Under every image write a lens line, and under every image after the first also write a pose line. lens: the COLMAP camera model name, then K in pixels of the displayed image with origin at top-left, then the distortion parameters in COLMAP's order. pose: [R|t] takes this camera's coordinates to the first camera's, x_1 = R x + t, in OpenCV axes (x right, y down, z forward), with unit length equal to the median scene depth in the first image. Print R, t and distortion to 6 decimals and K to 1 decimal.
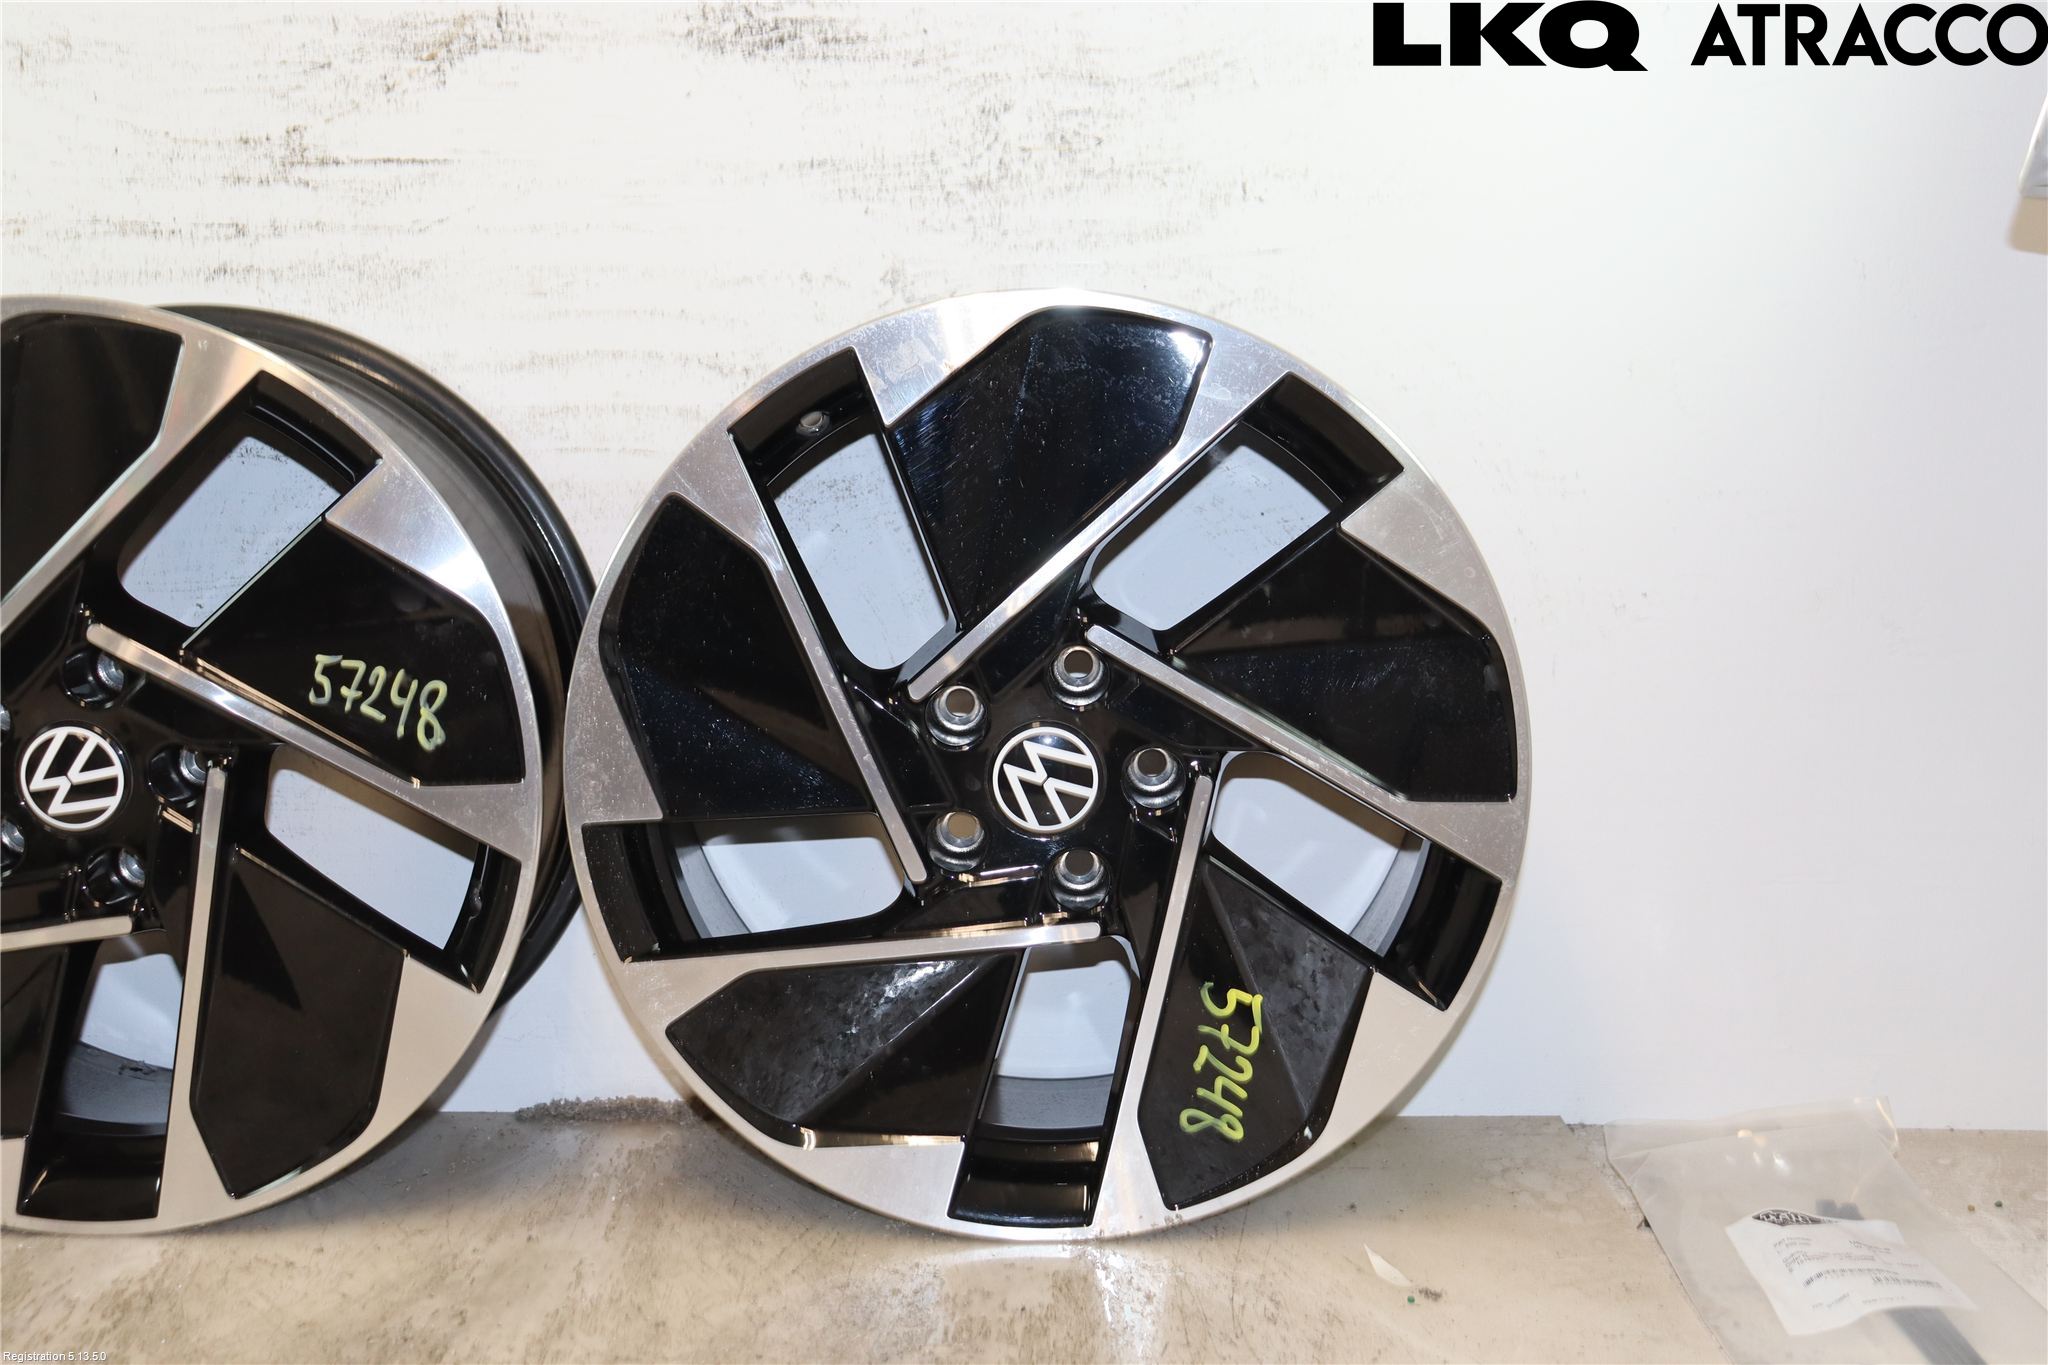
lens RADIAL K [[2398.9, 0, 1024.0], [0, 2398.9, 682.5], [0, 0, 1]] dist [-0.095991, 0.282627]
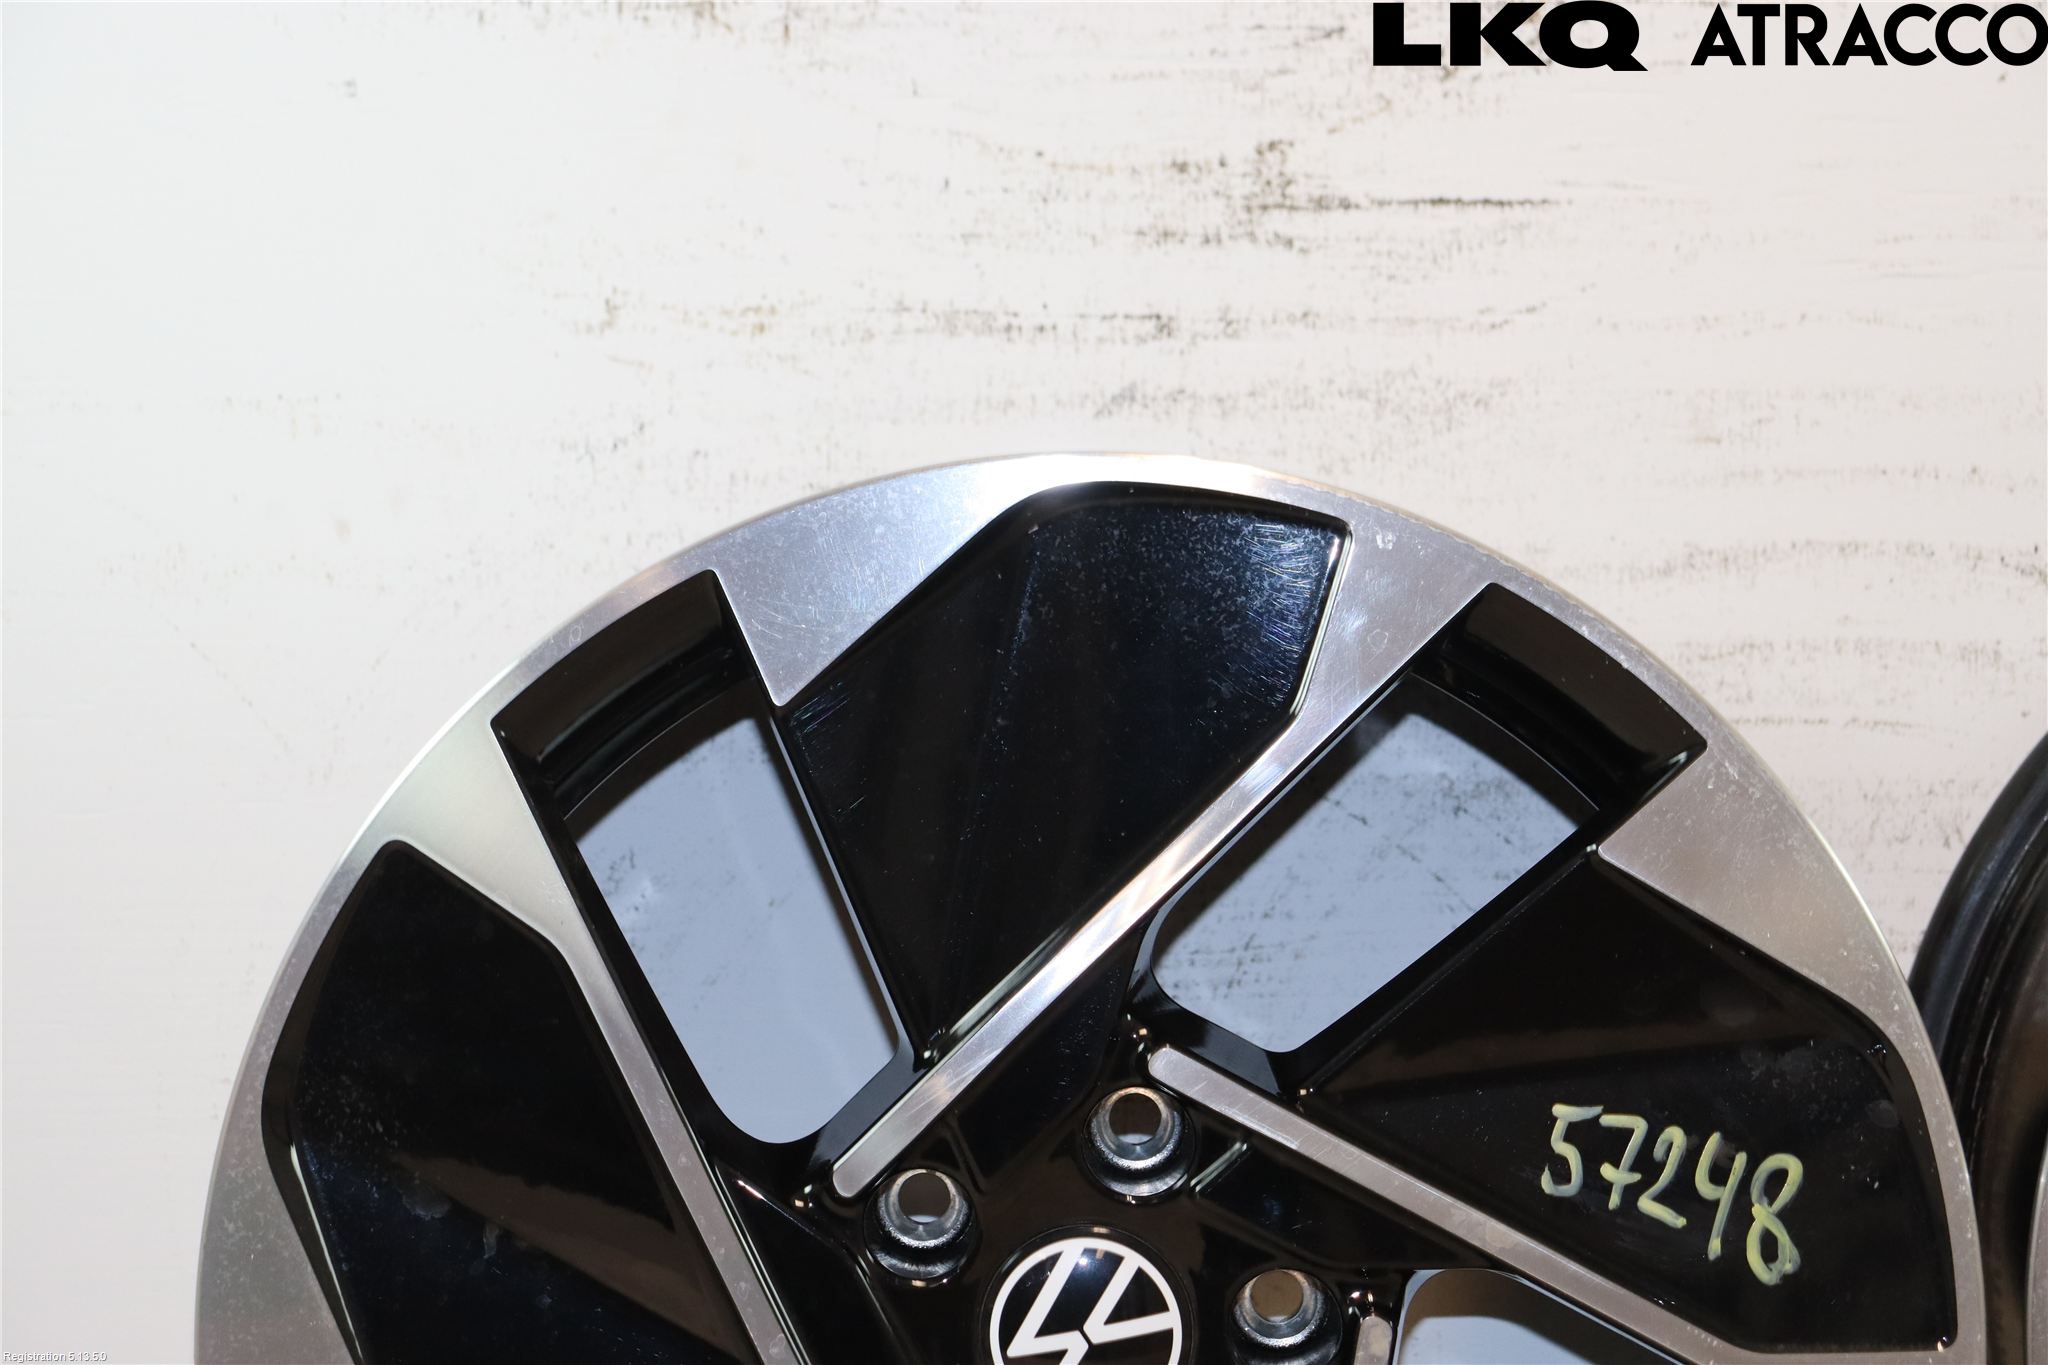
lens RADIAL K [[4316.3, 0, 998.5], [0, 4316.3, 650.5], [0, 0, 1]] dist [0.304239, 0.247312]
pose [[0.999736, -0.001562, 0.022931, -0.443200], [0.003846, 0.994993, -0.099875, -0.015707], [-0.022660, 0.099937, 0.994736, 0.004291]]
